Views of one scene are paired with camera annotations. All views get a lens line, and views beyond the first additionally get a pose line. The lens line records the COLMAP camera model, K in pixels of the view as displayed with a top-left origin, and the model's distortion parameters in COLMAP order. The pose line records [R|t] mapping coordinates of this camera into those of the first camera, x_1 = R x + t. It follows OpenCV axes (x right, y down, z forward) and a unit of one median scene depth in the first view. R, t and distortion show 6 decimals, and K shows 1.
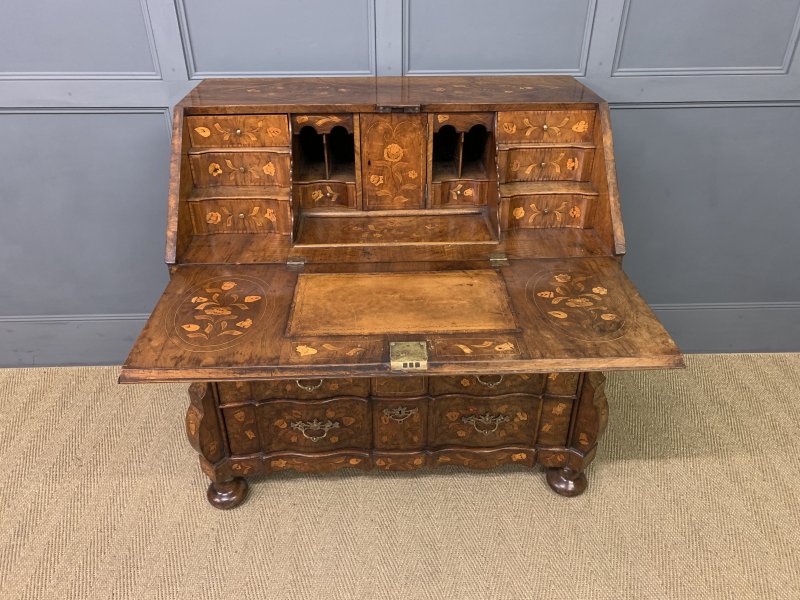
lens RADIAL K [[623.5, 0, 396.0], [0, 623.5, 298.8], [0, 0, 1]] dist [0.089593, -0.150335]
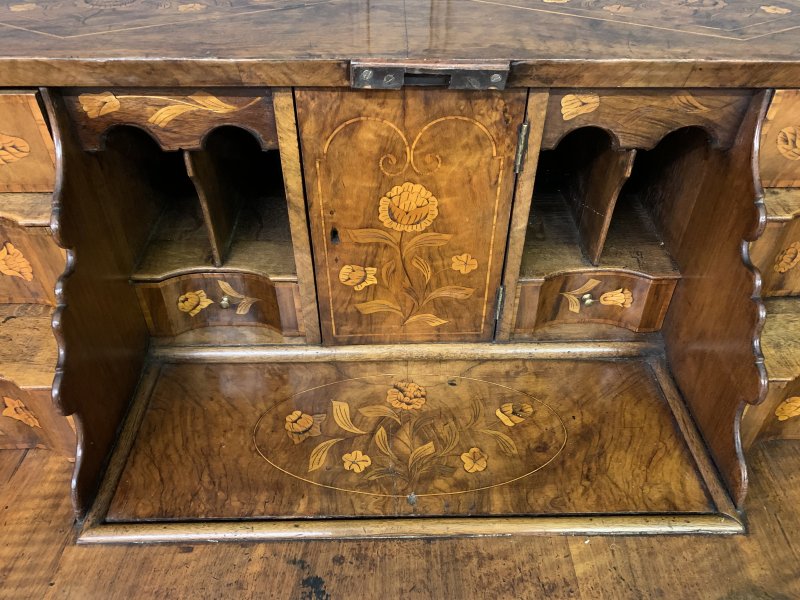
lens RADIAL K [[619.8, 0, 401.2], [0, 619.8, 303.6], [0, 0, 1]] dist [0.007681, 0.002767]
pose [[0.999833, 0.017166, -0.006339, -0.005047], [-0.015844, 0.985411, 0.169451, -0.239565], [0.009155, -0.169322, 0.985518, 0.682233]]
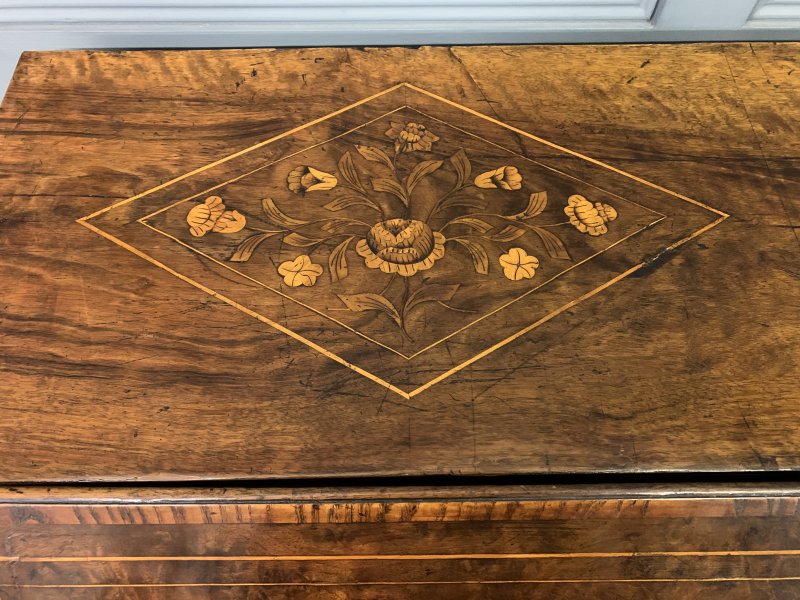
lens RADIAL K [[620.3, 0, 400.0], [0, 620.3, 302.4], [0, 0, 1]] dist [0.078114, -0.138150]
pose [[0.999805, 0.019483, -0.003116, -0.160469], [-0.015364, 0.867830, 0.496624, -0.436746], [0.012380, -0.496479, 0.867960, 0.806310]]
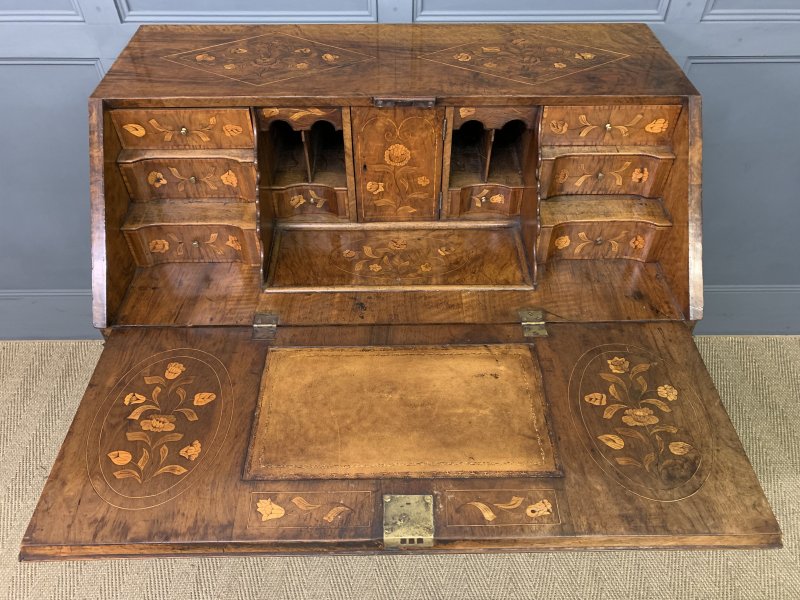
lens RADIAL K [[620.3, 0, 400.0], [0, 620.3, 302.4], [0, 0, 1]] dist [0.078114, -0.138150]
pose [[0.999793, 0.017072, -0.011072, 0.009950], [-0.013863, 0.969798, 0.243514, -0.244774], [0.014895, -0.243310, 0.969834, 0.247854]]
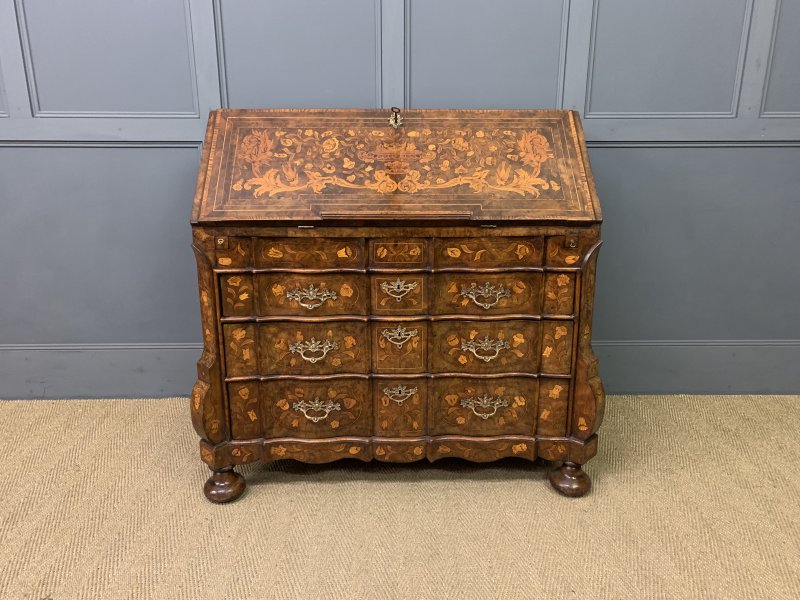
lens RADIAL K [[622.8, 0, 395.8], [0, 622.8, 289.0], [0, 0, 1]] dist [0.096923, -0.155087]
pose [[0.999874, 0.004841, -0.015127, 0.015221], [-0.008944, 0.958669, -0.284385, 0.329549], [0.013125, 0.284484, 0.958591, -0.031425]]
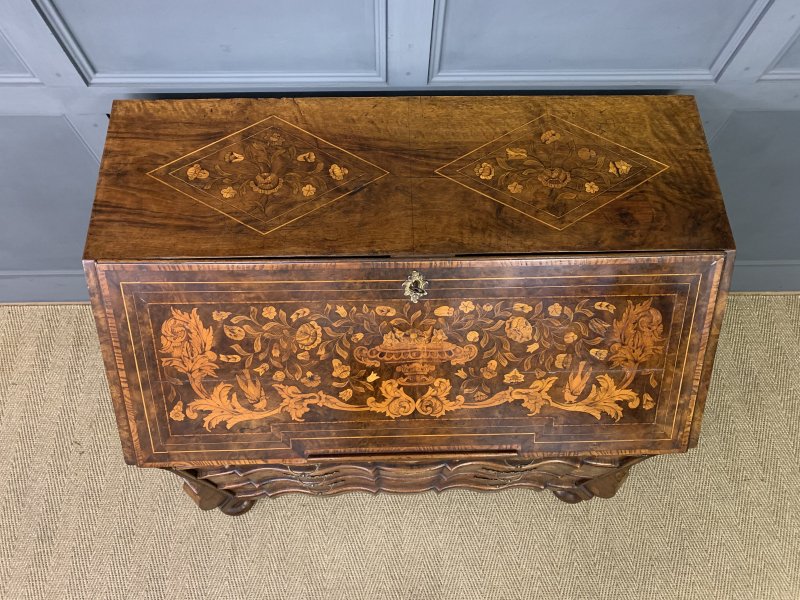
lens RADIAL K [[620.3, 0, 400.0], [0, 620.3, 302.4], [0, 0, 1]] dist [0.078114, -0.138150]
pose [[0.999712, 0.015472, 0.018352, -0.030316], [-0.023292, 0.810032, 0.585924, -0.624128], [-0.005801, -0.586182, 0.810158, 0.417073]]
